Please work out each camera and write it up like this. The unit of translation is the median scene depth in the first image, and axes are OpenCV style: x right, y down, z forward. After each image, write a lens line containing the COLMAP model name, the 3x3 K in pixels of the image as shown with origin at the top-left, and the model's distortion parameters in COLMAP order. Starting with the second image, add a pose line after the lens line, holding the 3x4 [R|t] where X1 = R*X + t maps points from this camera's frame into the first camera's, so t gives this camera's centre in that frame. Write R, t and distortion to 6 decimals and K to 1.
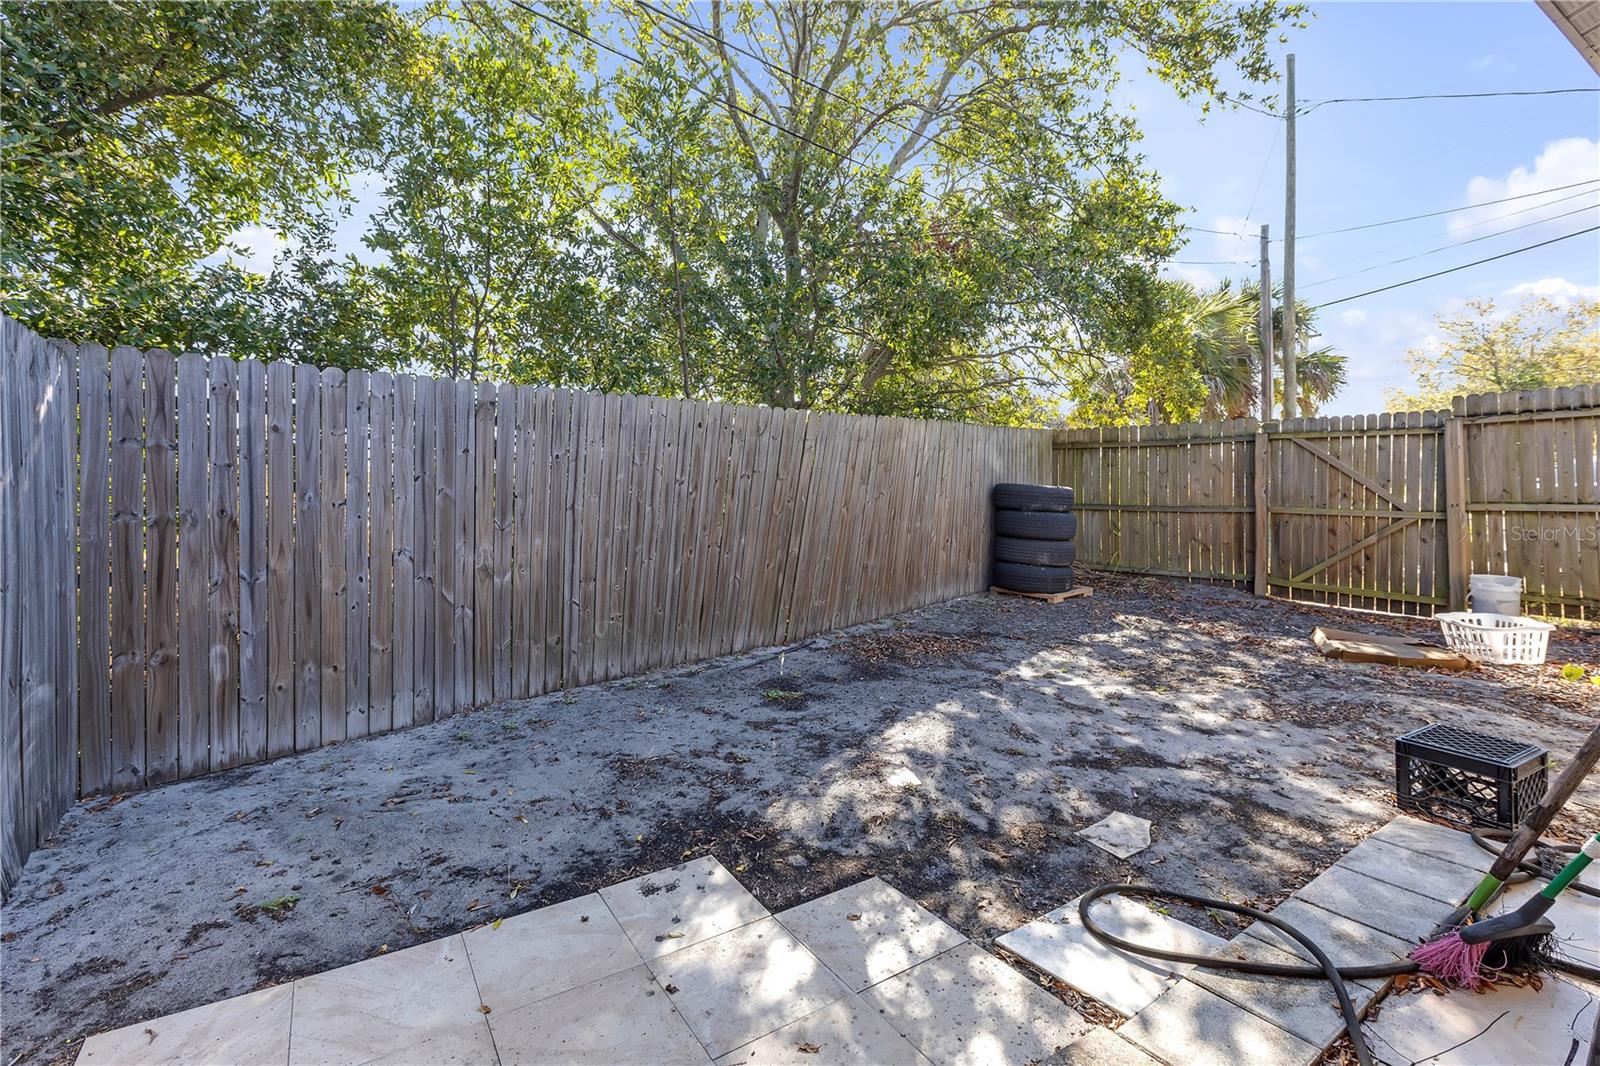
lens RADIAL K [[732.3, 0, 765.2], [0, 732.3, 503.0], [0, 0, 1]] dist [0.001017, -0.000005]
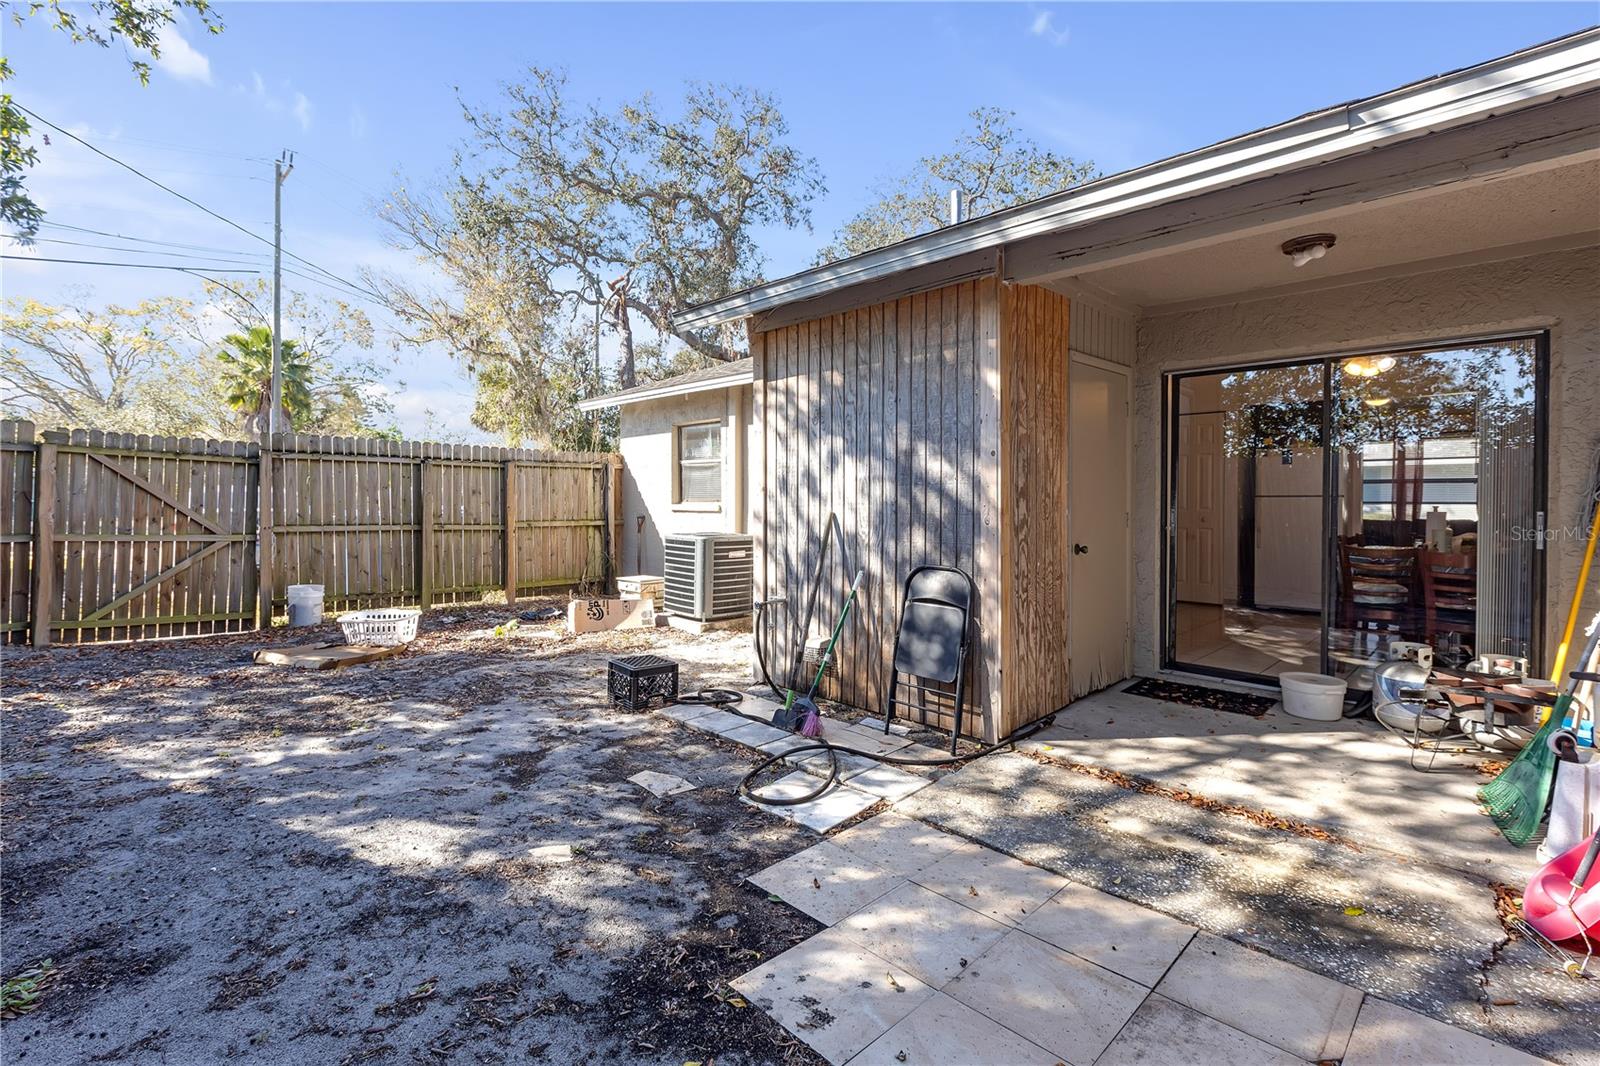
lens RADIAL K [[727.9, 0, 797.6], [0, 727.9, 517.1], [0, 0, 1]] dist [0.000224, 0.000183]
pose [[-0.241150, -0.001667, 0.970486, -0.687675], [0.012940, 0.999904, 0.004933, -0.016979], [-0.970402, 0.013747, -0.241105, 0.901859]]
